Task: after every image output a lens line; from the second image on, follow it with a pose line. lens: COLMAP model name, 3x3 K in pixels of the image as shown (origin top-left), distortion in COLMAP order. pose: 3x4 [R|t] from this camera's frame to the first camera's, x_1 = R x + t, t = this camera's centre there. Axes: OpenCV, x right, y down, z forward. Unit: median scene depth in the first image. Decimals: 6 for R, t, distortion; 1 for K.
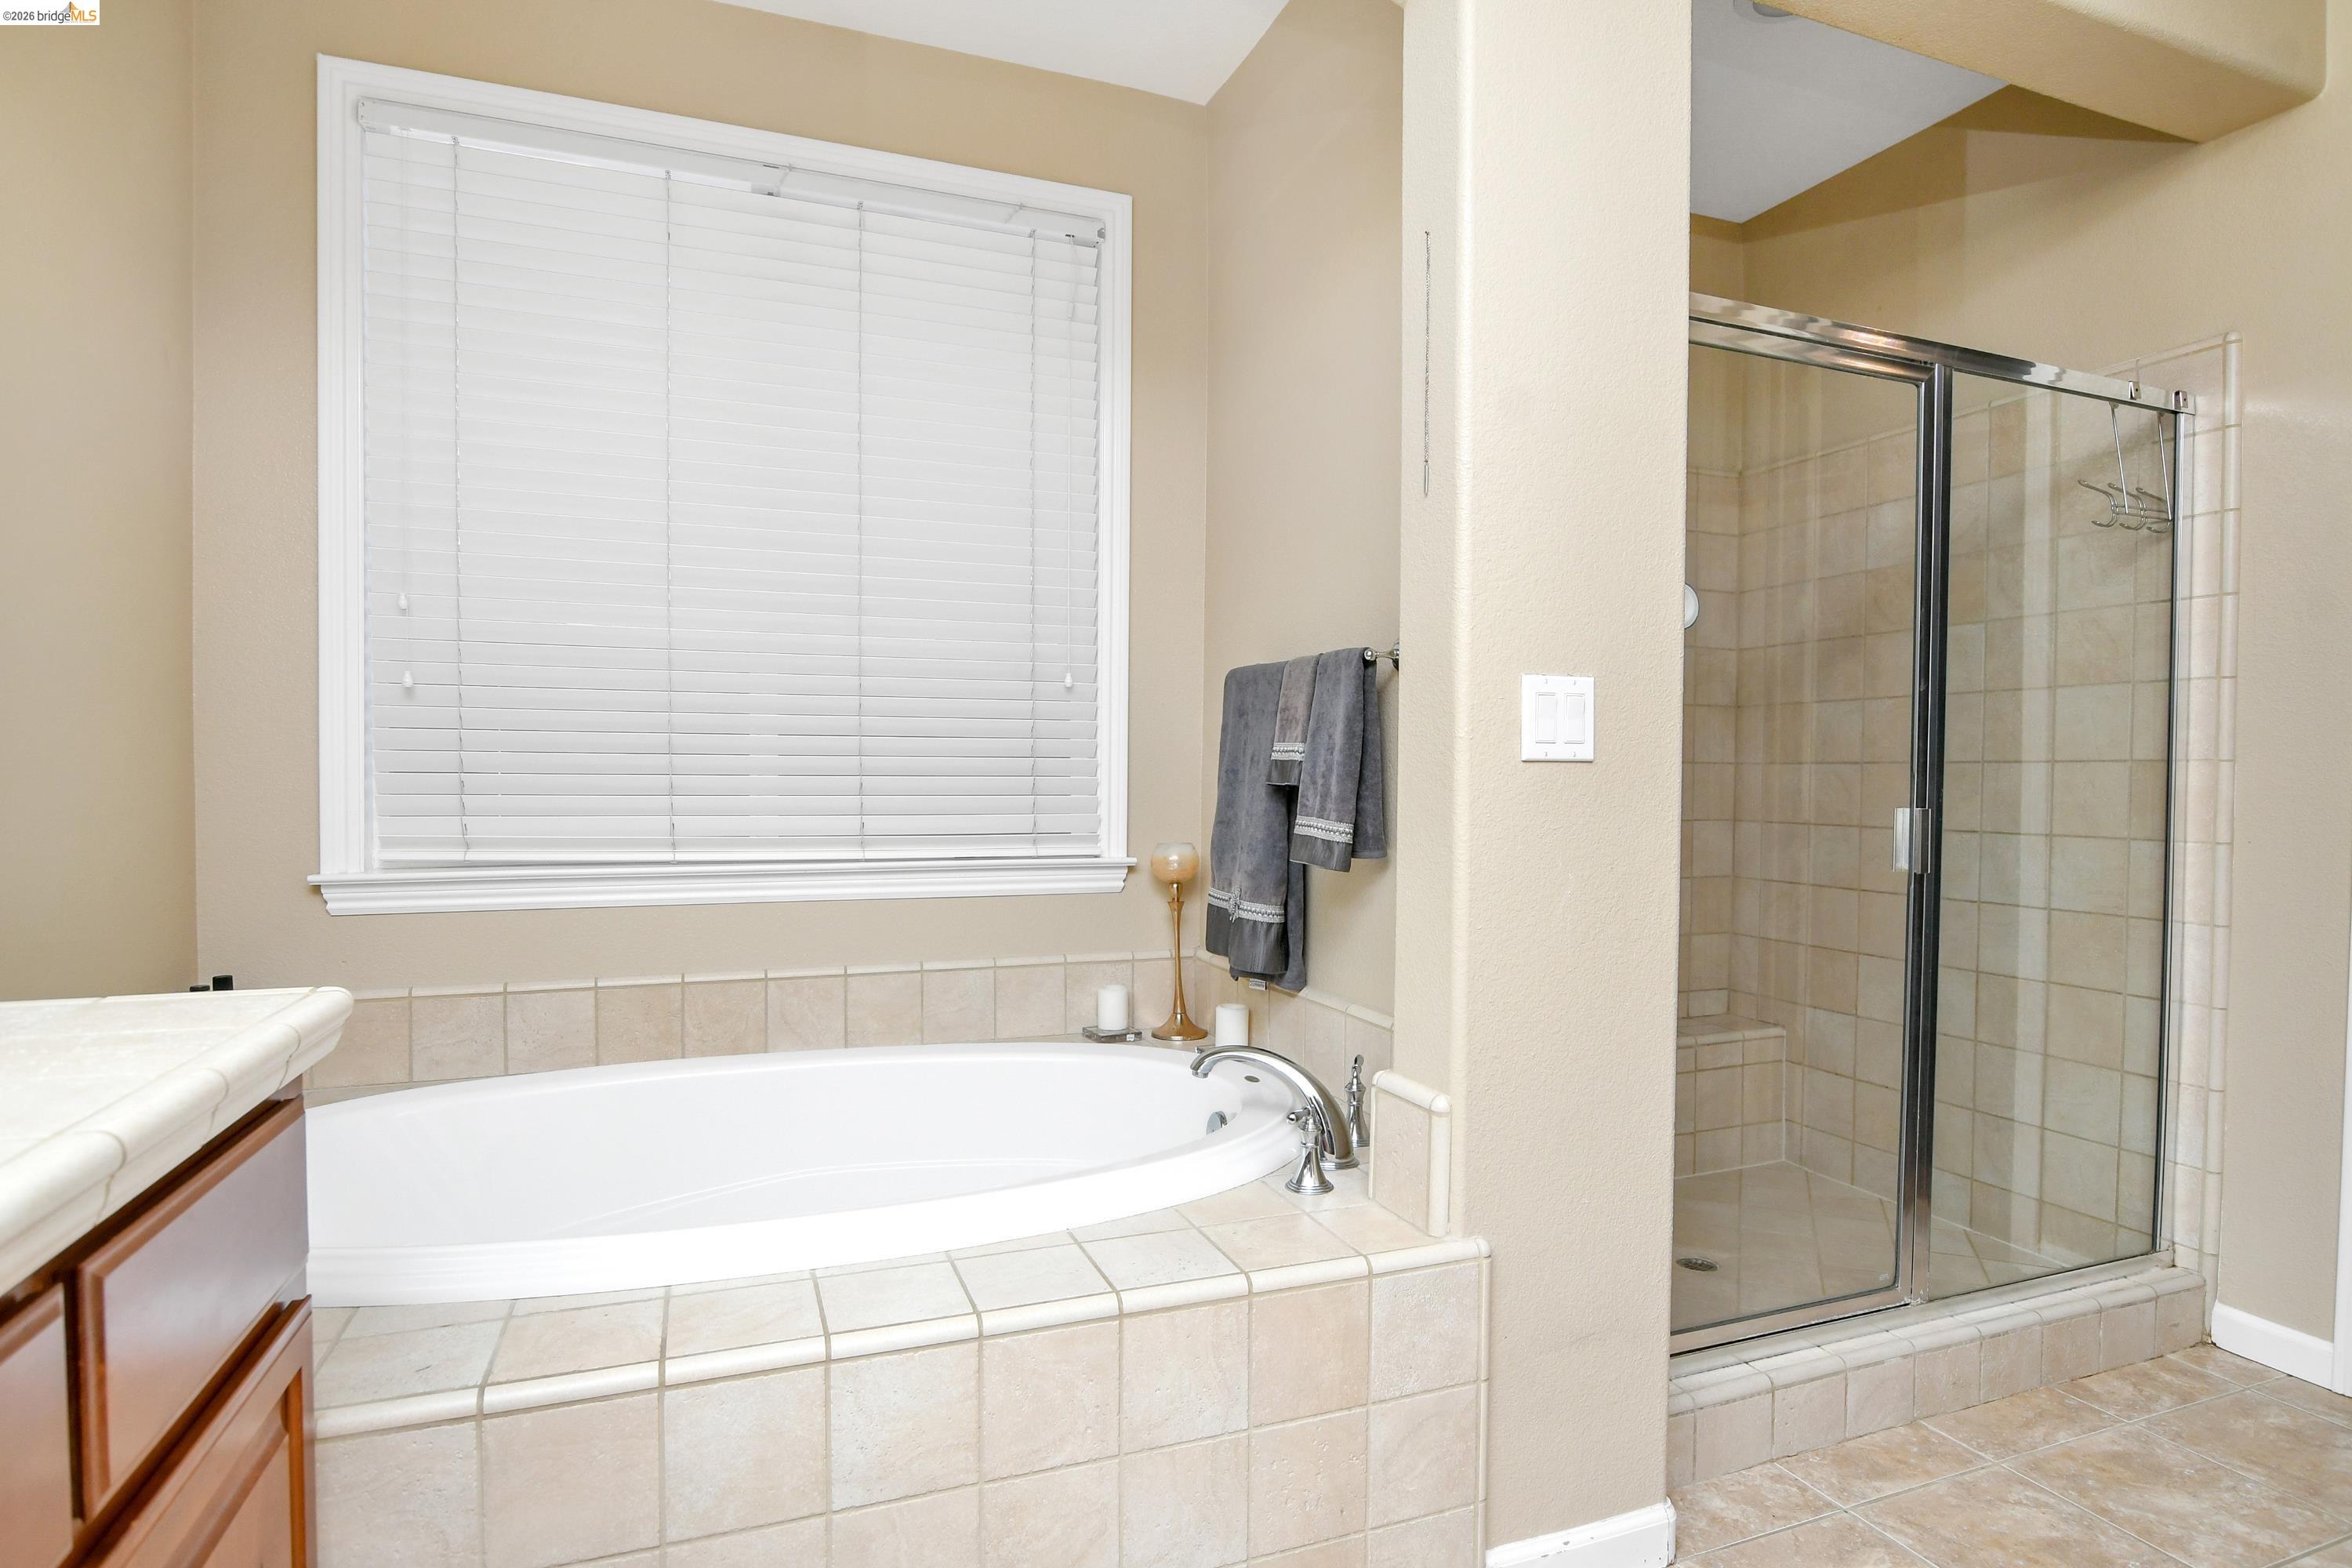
lens RADIAL K [[1267.9, 0, 1191.1], [0, 1267.9, 793.5], [0, 0, 1]] dist [-0.026994, 0.001579]
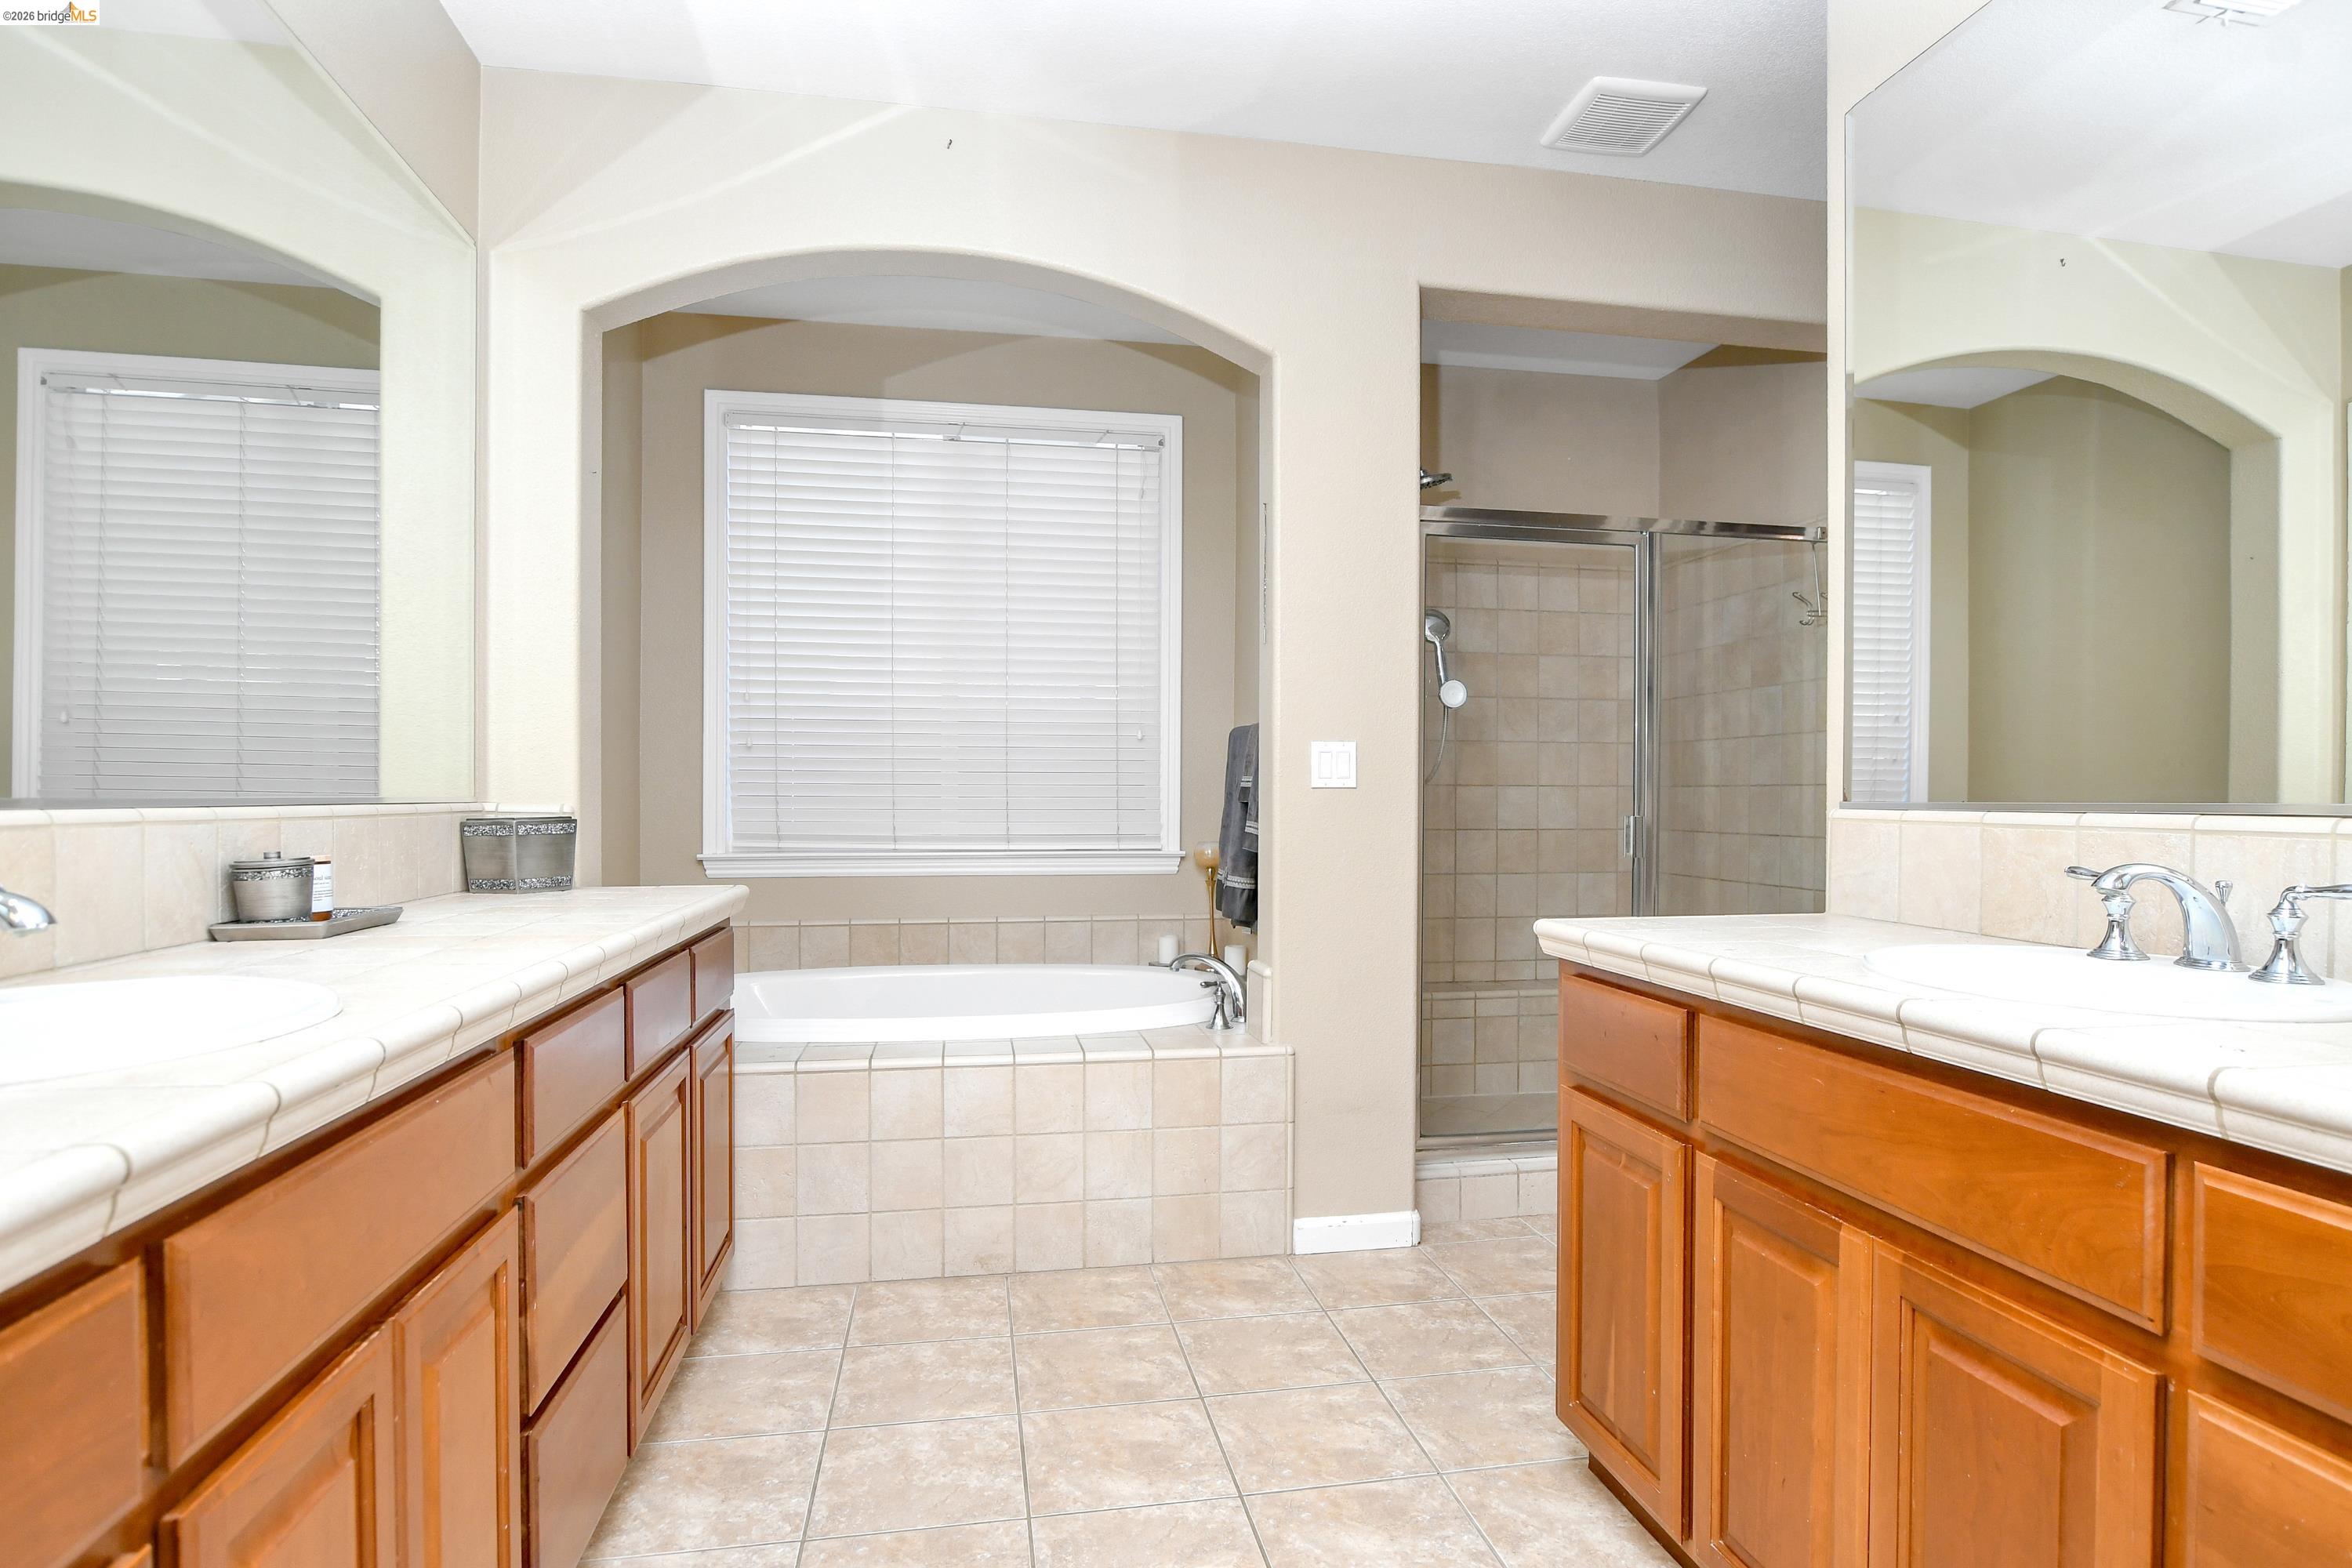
lens RADIAL K [[1267.9, 0, 1174.0], [0, 1267.9, 788.8], [0, 0, 1]] dist [-0.026994, 0.001579]
pose [[0.979500, -0.002908, -0.201425, 0.314982], [-0.001293, 0.999785, -0.020719, 0.009857], [0.201442, 0.020555, 0.979285, -0.619315]]
